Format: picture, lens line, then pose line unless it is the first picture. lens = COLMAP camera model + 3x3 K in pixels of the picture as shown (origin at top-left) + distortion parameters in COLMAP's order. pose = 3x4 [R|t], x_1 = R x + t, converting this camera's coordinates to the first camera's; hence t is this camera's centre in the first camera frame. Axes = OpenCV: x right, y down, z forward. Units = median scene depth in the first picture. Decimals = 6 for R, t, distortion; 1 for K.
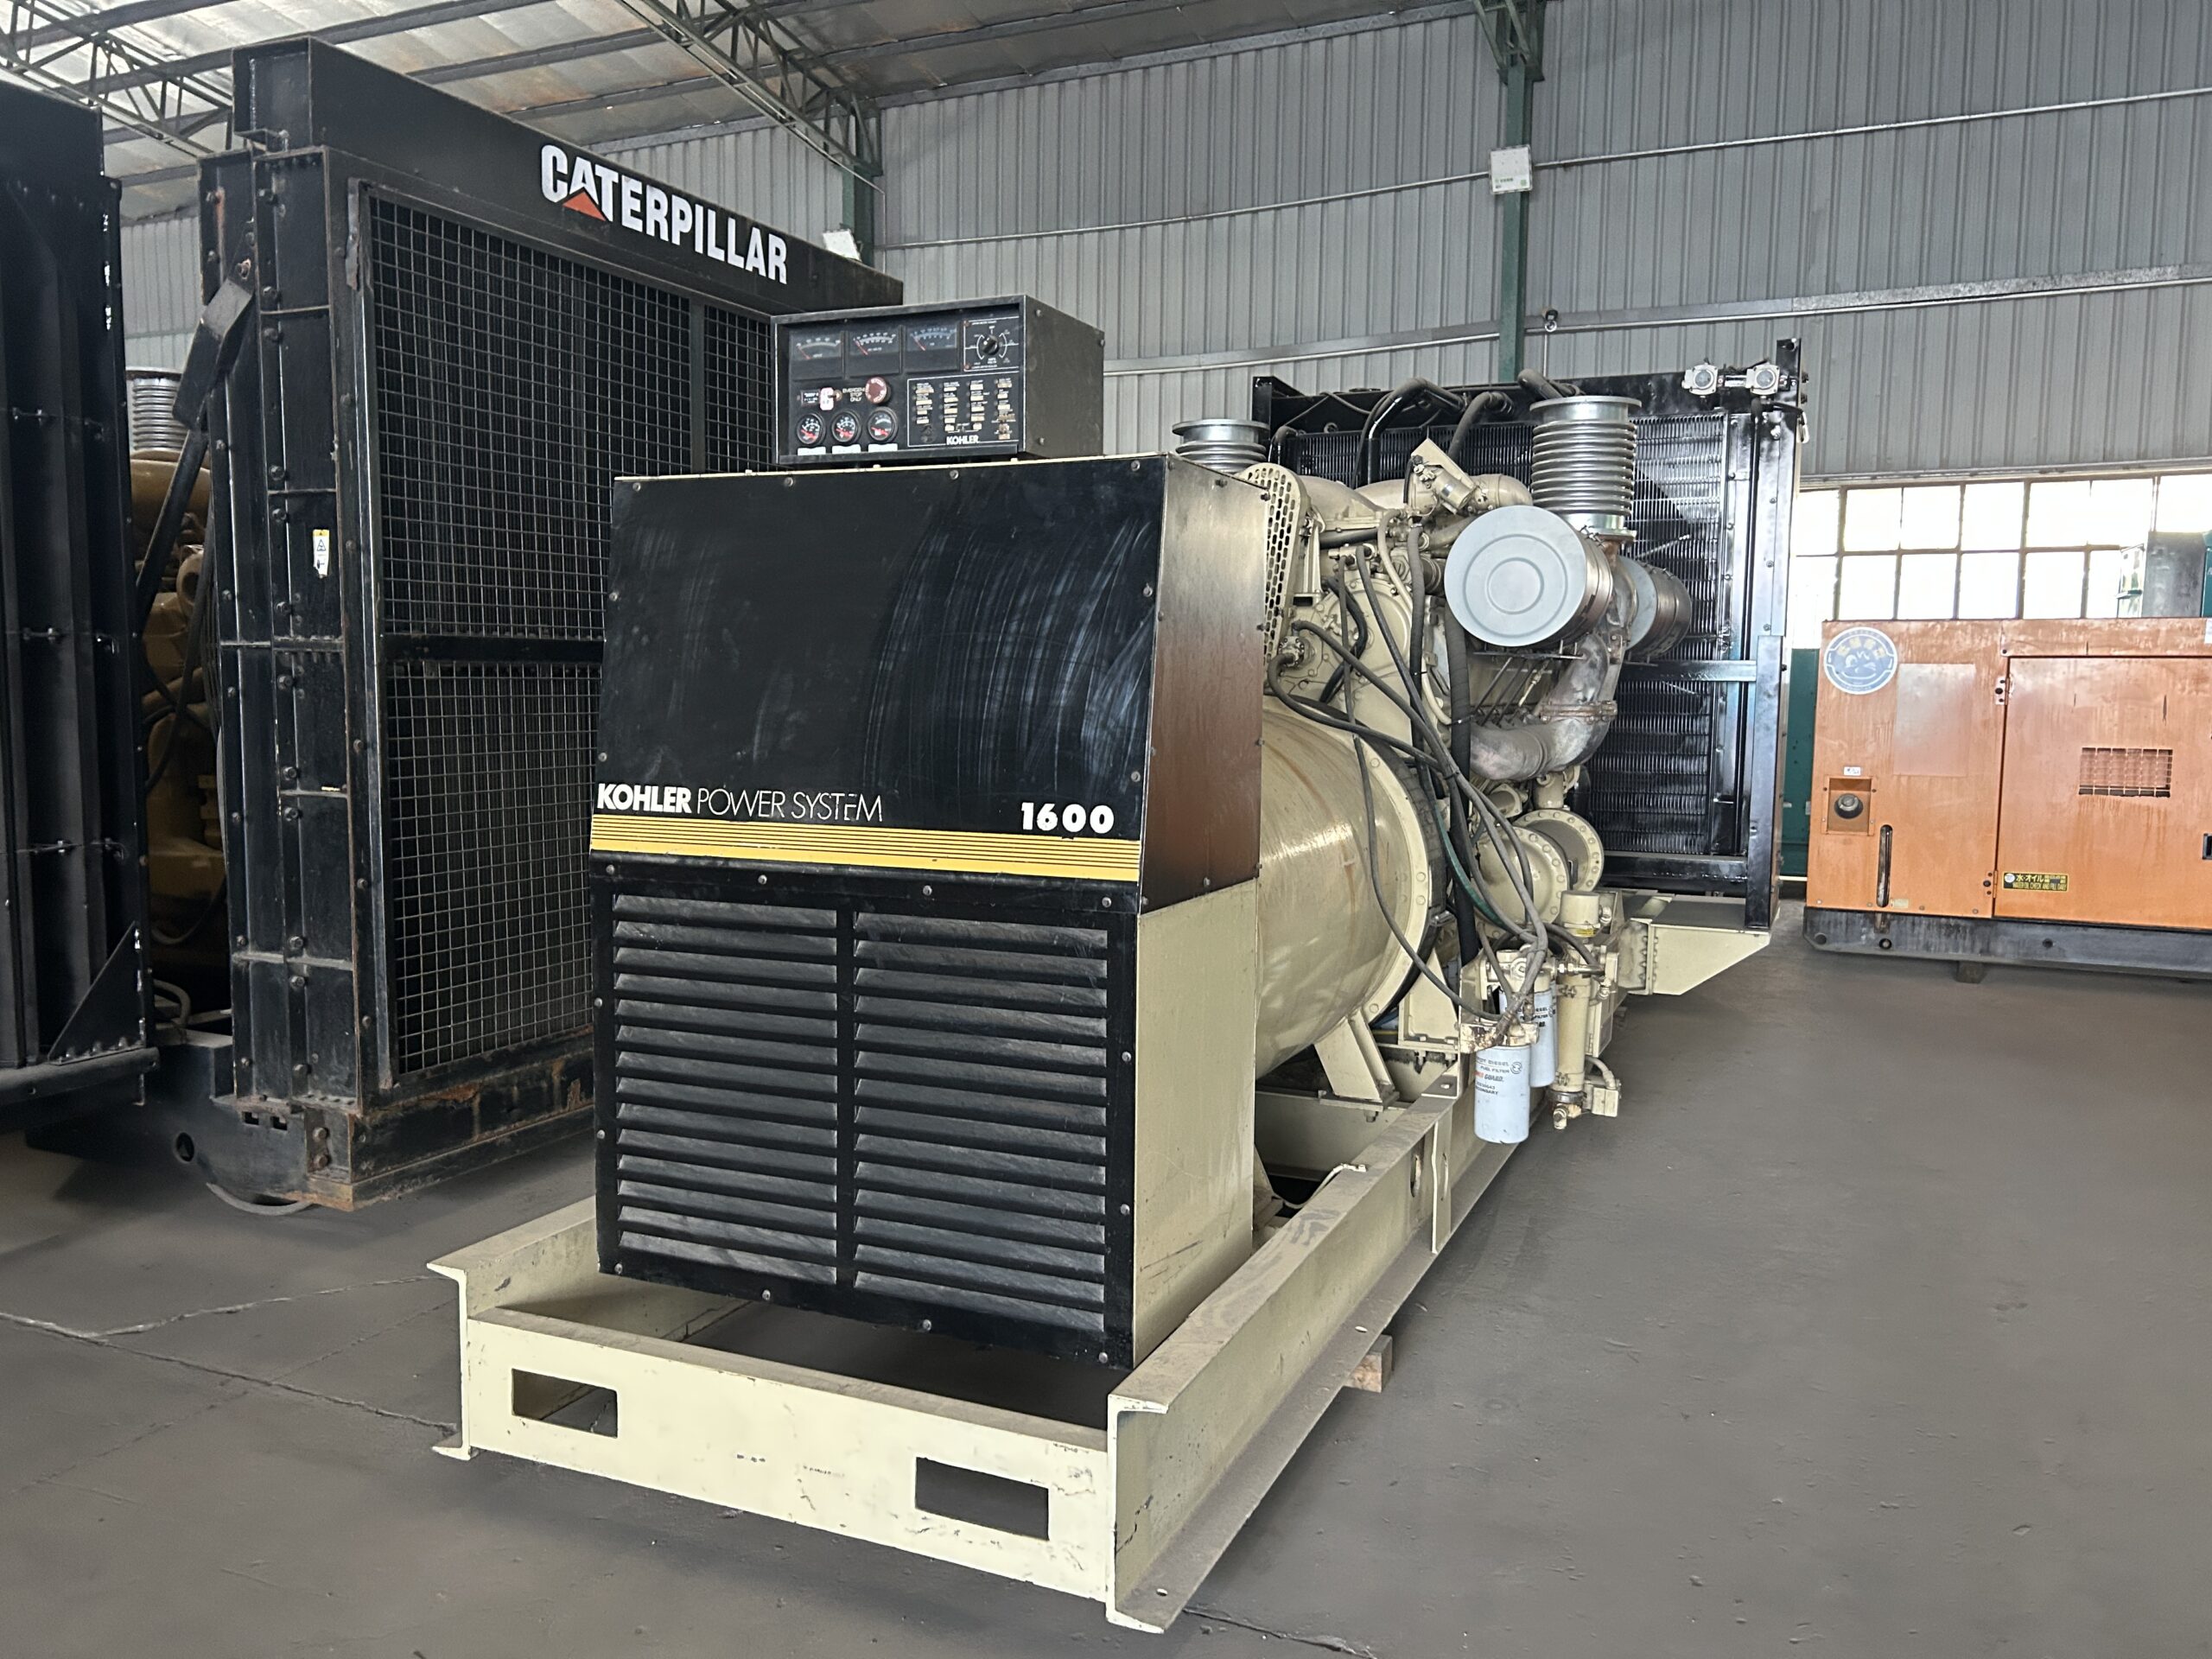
lens RADIAL K [[1687.7, 0, 1105.8], [0, 1687.7, 836.6], [0, 0, 1]] dist [0.112905, -0.248514]
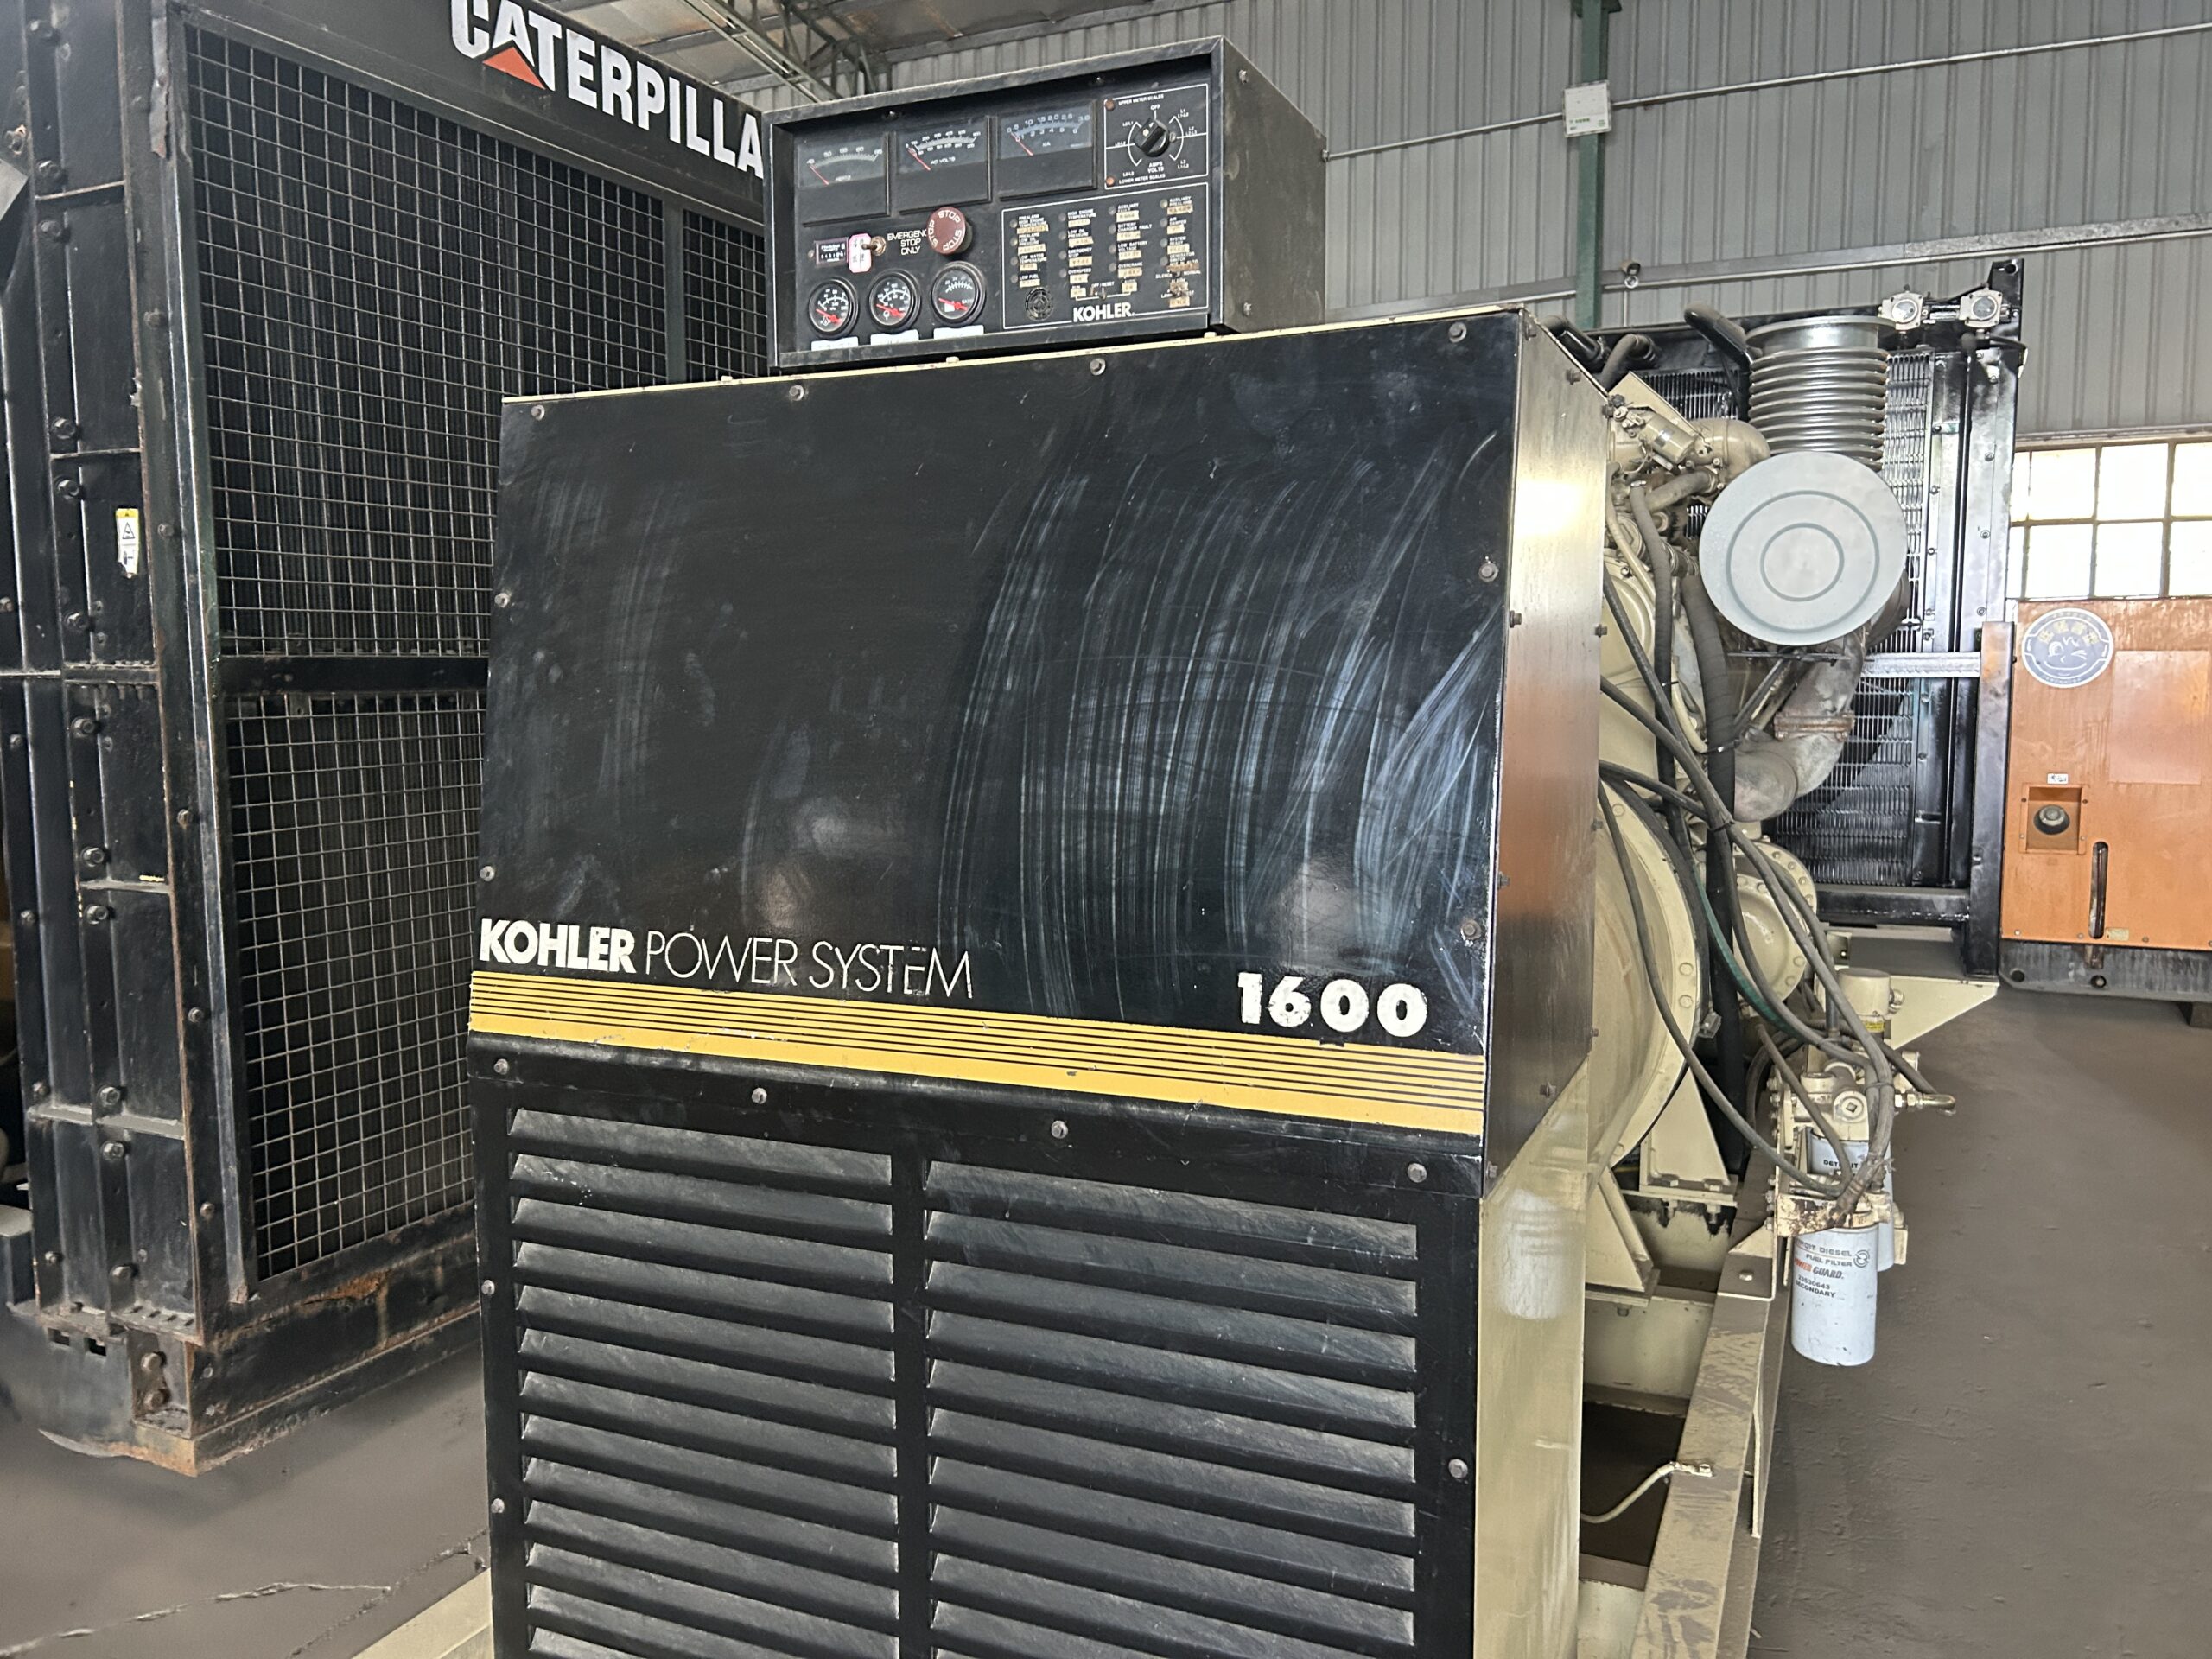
lens RADIAL K [[1675.2, 0, 1106.0], [0, 1675.2, 829.5], [0, 0, 1]] dist [0.055432, -0.073607]
pose [[0.999865, -0.015038, -0.006579, -0.057911], [0.015058, 0.999882, 0.003049, -0.044814], [0.006533, -0.003148, 0.999974, 0.311194]]
